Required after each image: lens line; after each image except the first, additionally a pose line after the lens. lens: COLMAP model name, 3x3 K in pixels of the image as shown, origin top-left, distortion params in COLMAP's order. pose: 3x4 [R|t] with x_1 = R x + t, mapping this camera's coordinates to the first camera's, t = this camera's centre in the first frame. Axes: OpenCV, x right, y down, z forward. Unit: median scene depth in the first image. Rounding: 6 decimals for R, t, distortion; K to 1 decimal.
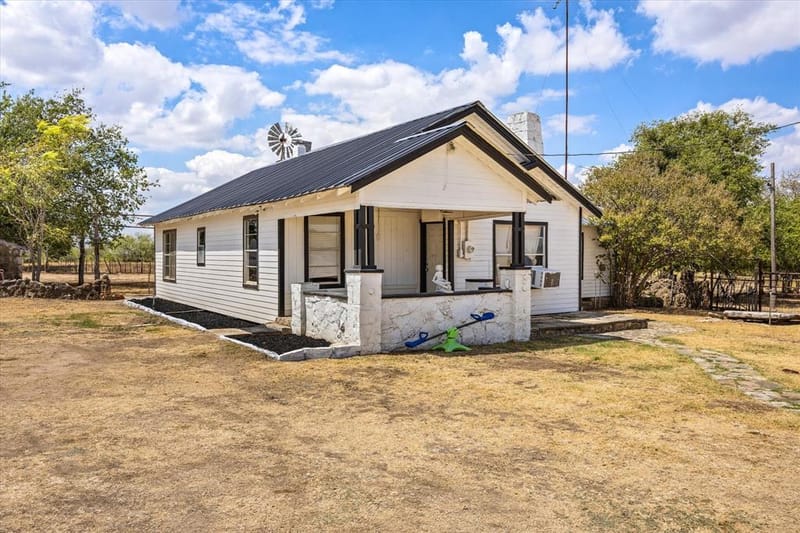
lens RADIAL K [[637.5, 0, 399.8], [0, 637.5, 265.7], [0, 0, 1]] dist [-0.001293, 0.000823]
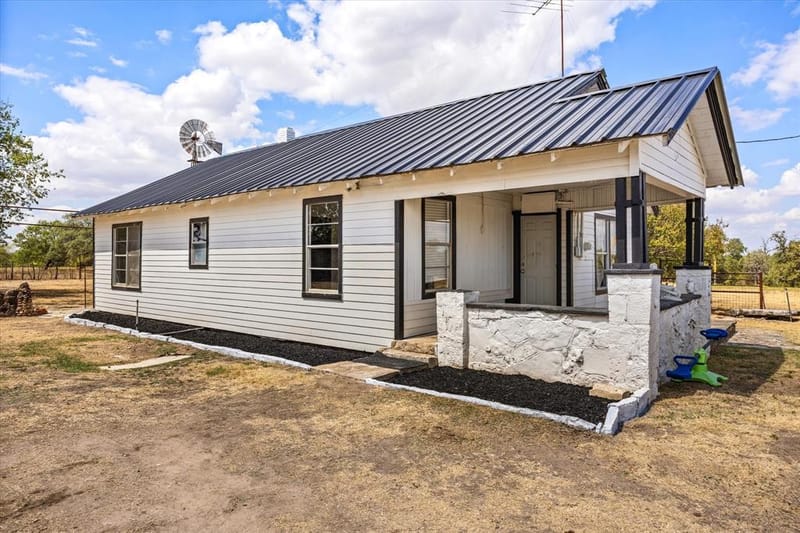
lens RADIAL K [[524.8, 0, 400.3], [0, 524.8, 262.8], [0, 0, 1]] dist [-0.013256, -0.001824]
pose [[0.953530, -0.003444, 0.301278, -0.266047], [0.007082, 0.999915, -0.010986, 0.001753], [-0.301215, 0.012609, 0.953473, 0.333569]]
